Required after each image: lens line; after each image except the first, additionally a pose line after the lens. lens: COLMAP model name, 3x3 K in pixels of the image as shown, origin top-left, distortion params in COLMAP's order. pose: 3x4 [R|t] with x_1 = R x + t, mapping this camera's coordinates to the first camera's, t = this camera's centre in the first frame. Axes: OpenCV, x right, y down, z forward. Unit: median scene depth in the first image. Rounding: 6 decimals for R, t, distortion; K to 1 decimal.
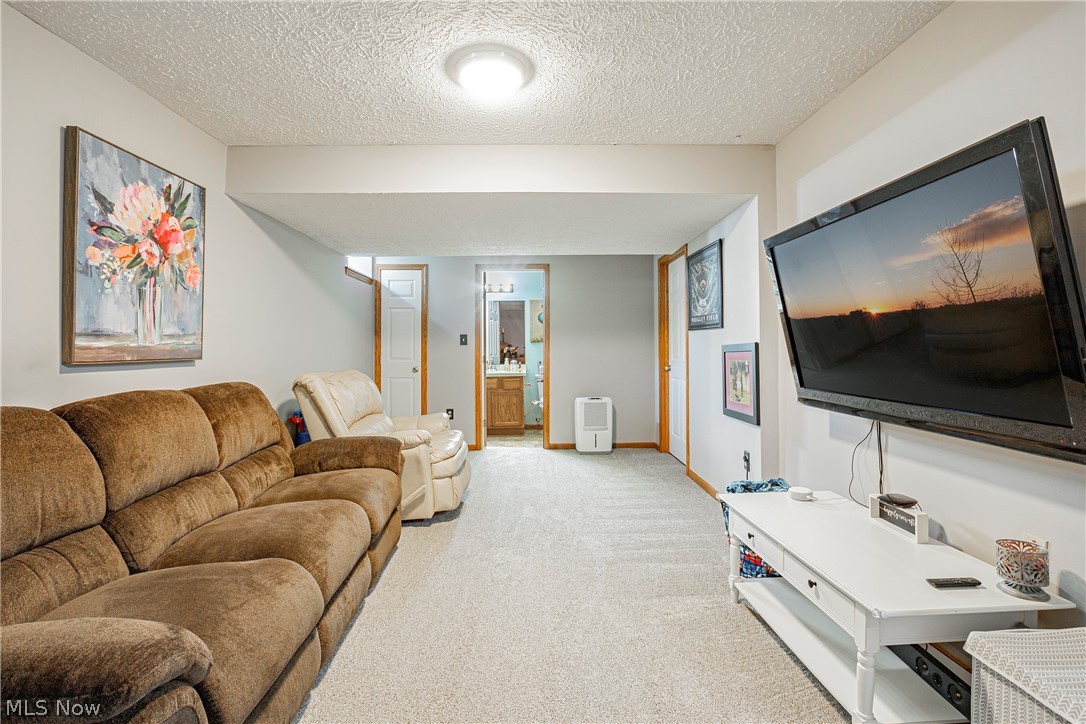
lens RADIAL K [[502.2, 0, 542.6], [0, 502.2, 351.5], [0, 0, 1]] dist [-0.011000, -0.000095]
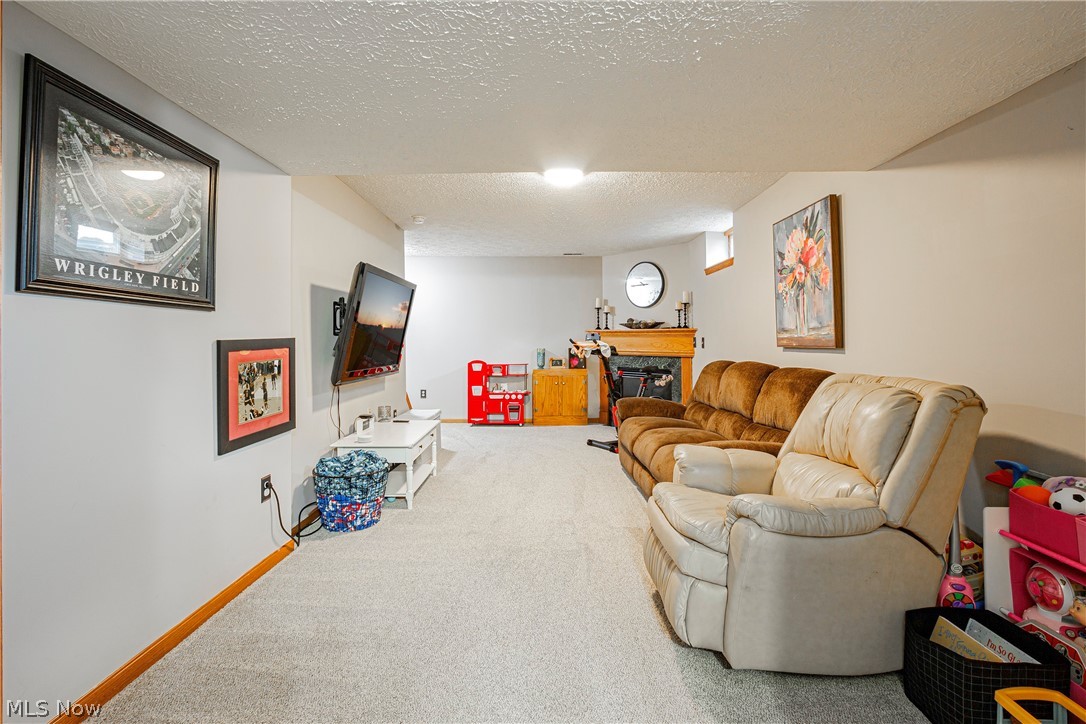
lens RADIAL K [[502.2, 0, 542.6], [0, 502.2, 351.5], [0, 0, 1]] dist [-0.011000, -0.000095]
pose [[-0.999536, 0.011345, 0.028256, -0.066601], [0.012146, 0.999525, 0.028318, -0.017206], [-0.027922, 0.028648, -0.999200, 2.348789]]
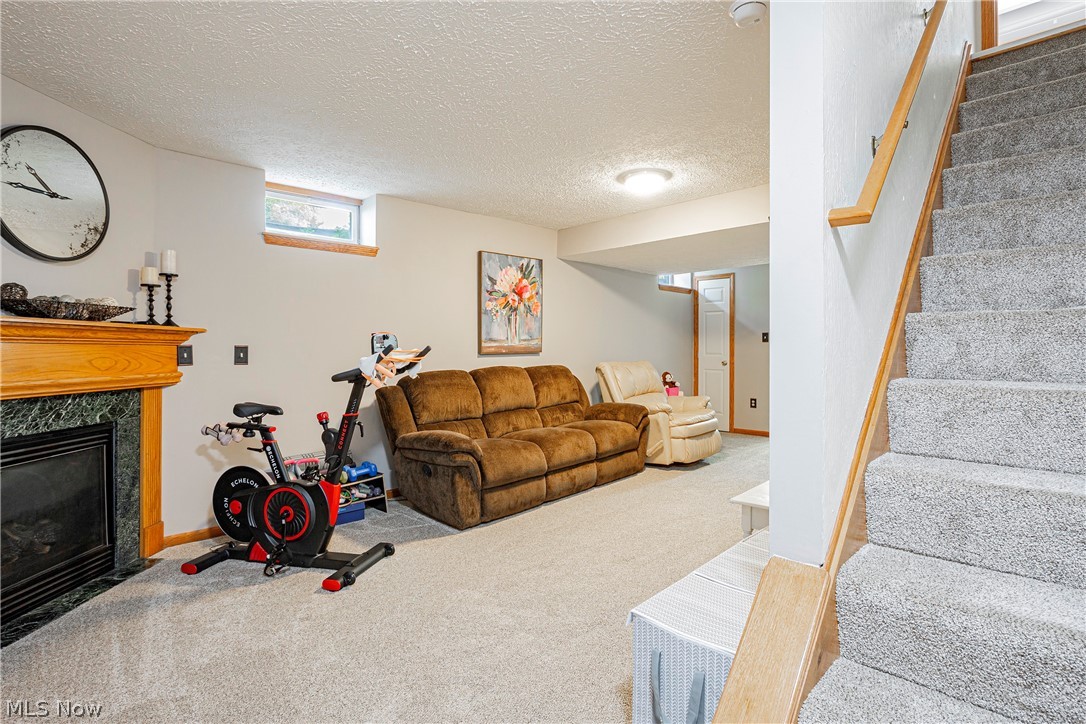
lens RADIAL K [[537.7, 0, 543.0], [0, 537.7, 362.0], [0, 0, 1]] dist [-0.001625, -0.000072]
pose [[0.690754, 0.019474, -0.722828, 0.838307], [0.000387, 0.999627, 0.027302, -0.003099], [0.723090, -0.019139, 0.690489, -0.410242]]
